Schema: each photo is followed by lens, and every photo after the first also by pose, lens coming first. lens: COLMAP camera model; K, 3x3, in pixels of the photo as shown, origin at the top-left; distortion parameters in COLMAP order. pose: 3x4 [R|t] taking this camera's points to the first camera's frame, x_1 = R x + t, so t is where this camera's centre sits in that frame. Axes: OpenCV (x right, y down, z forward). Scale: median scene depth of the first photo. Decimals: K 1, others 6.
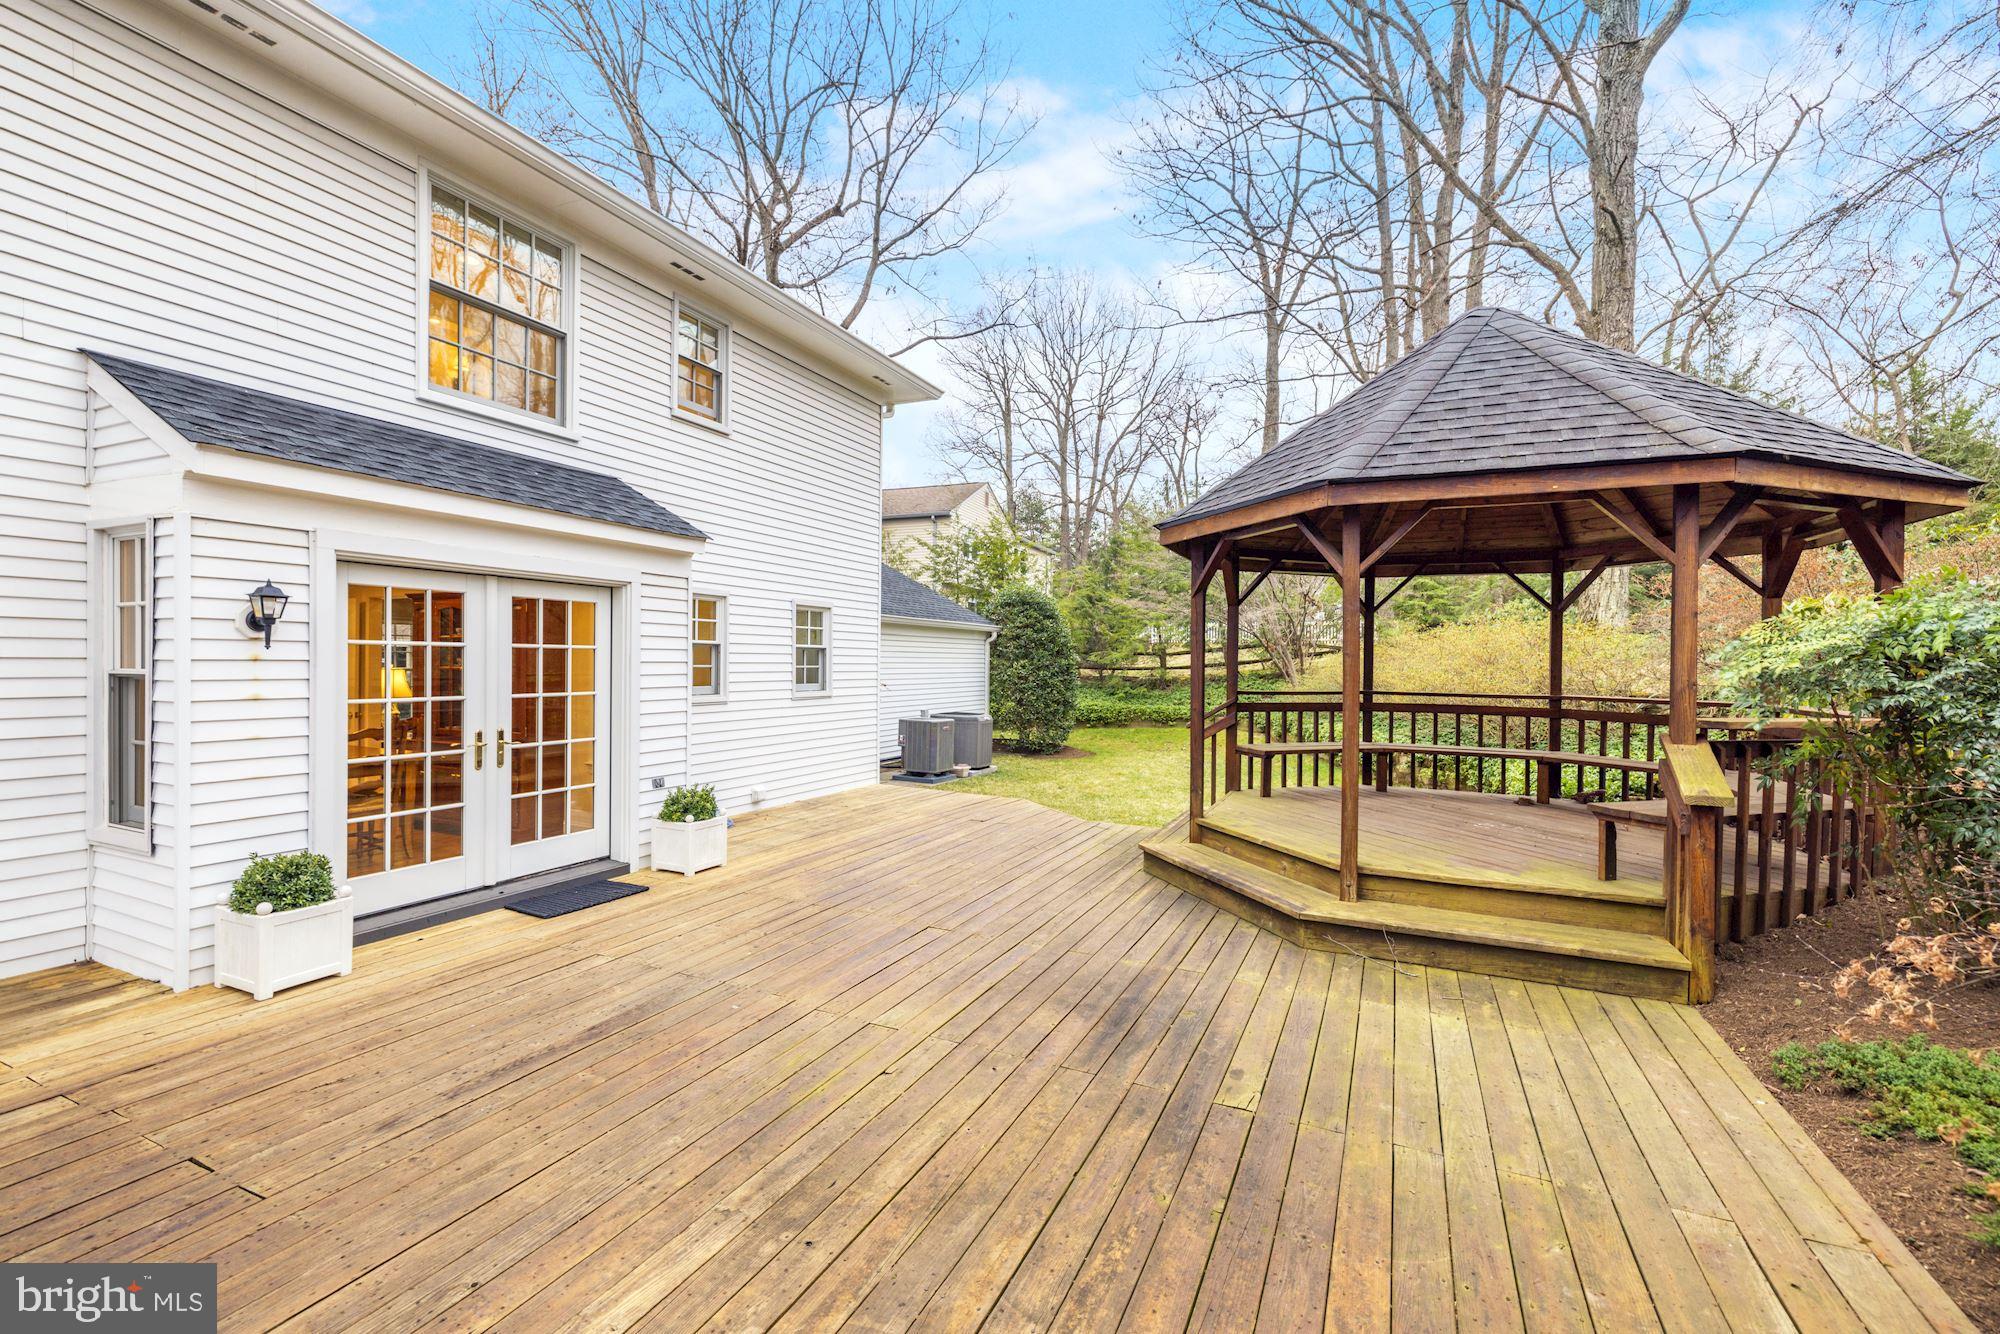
lens RADIAL K [[865.0, 0, 994.1], [0, 865.0, 663.4], [0, 0, 1]] dist [-0.003689, 0.000206]
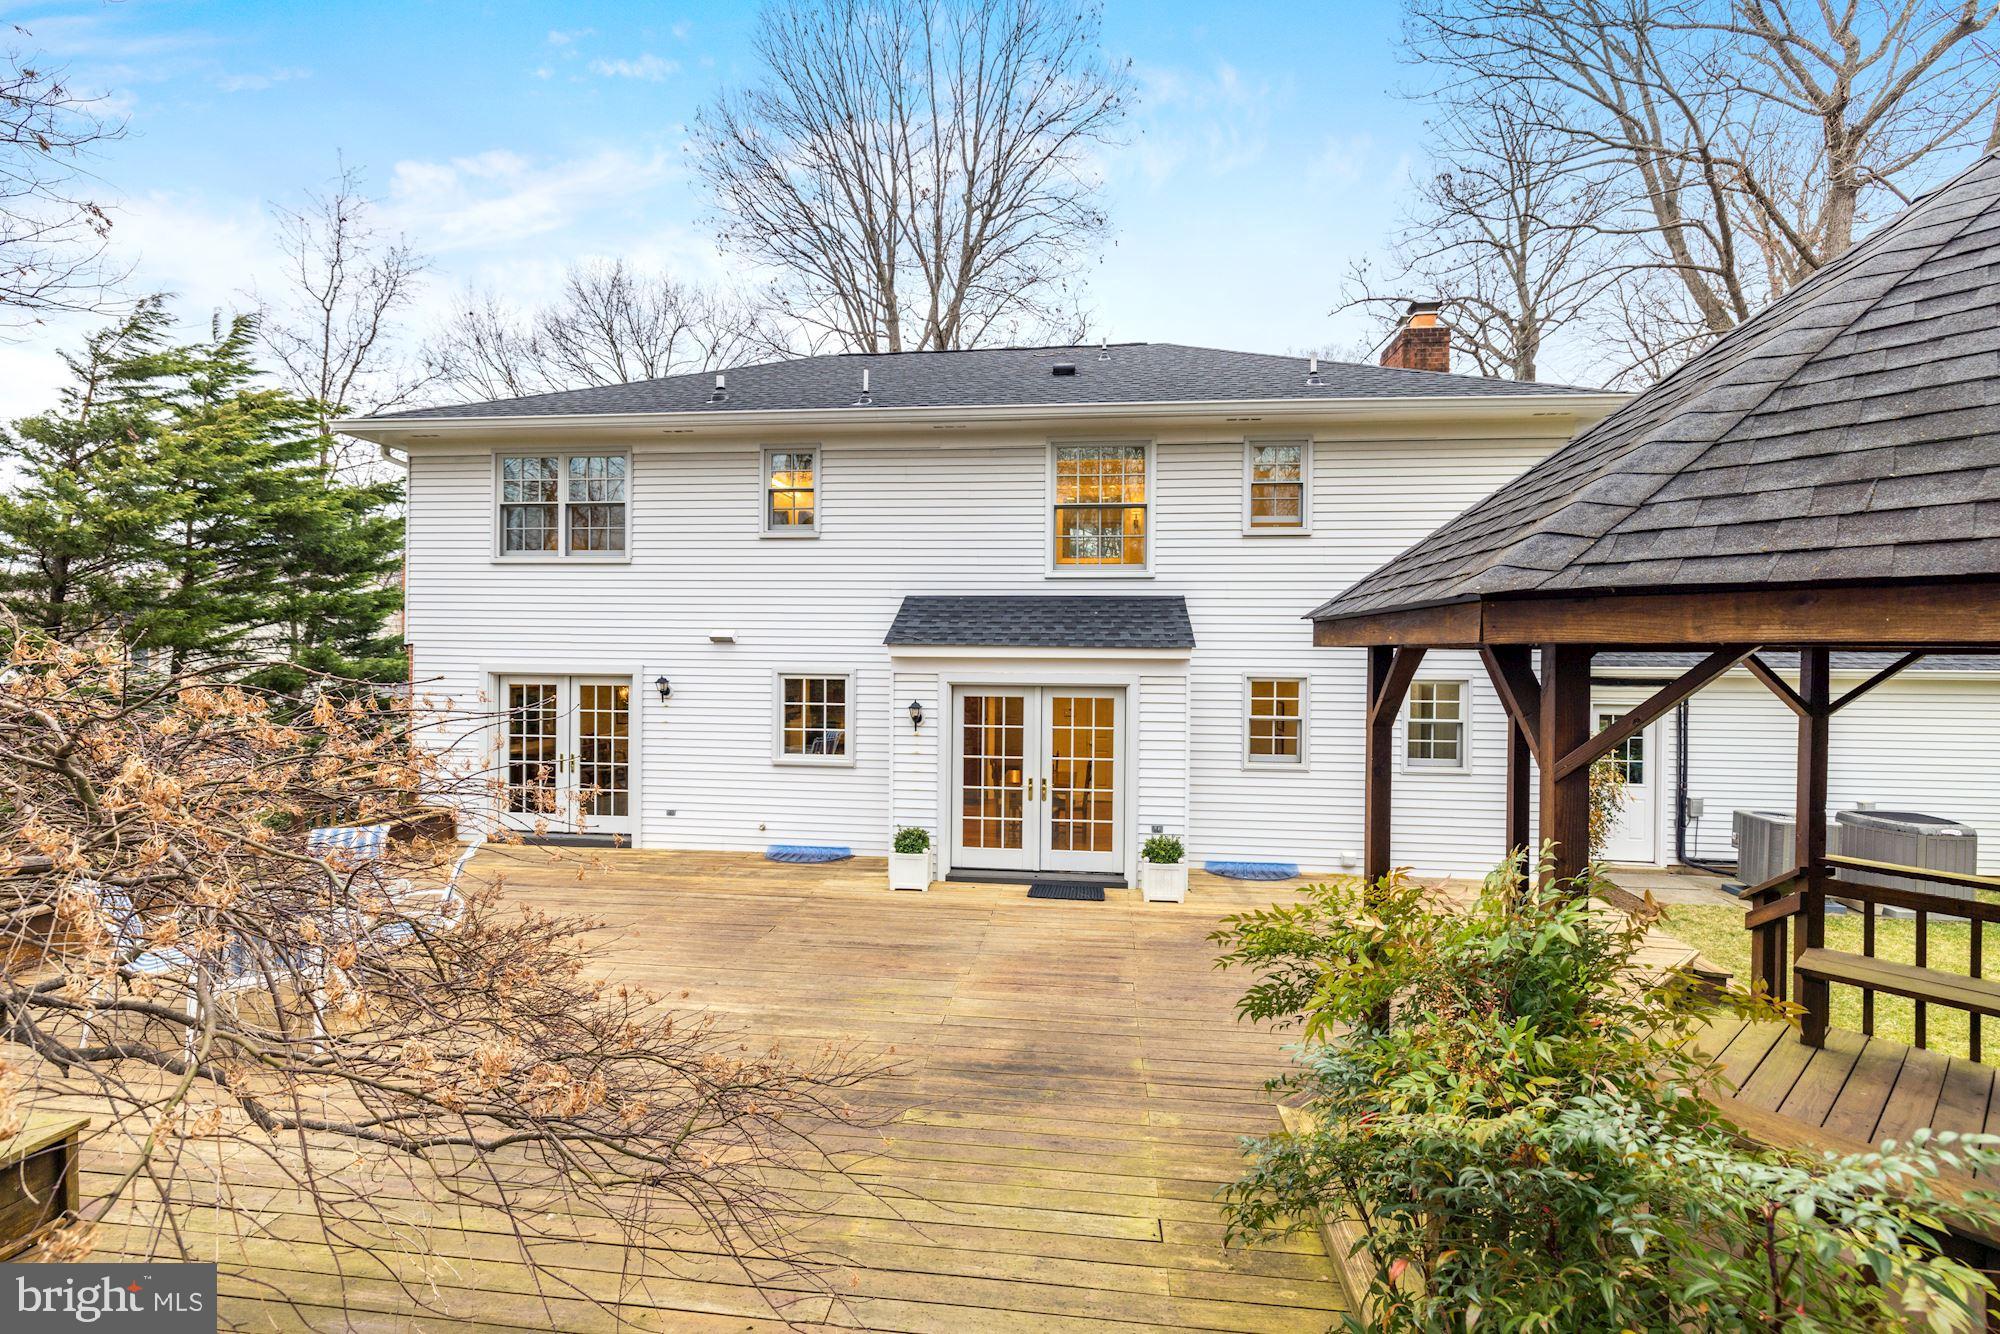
lens RADIAL K [[865.0, 0, 982.7], [0, 865.0, 655.0], [0, 0, 1]] dist [-0.003689, 0.000206]
pose [[0.310475, -0.000465, -0.950581, 0.975762], [-0.006580, 0.999975, -0.002638, -0.156285], [0.950559, 0.007074, 0.310465, 0.369191]]
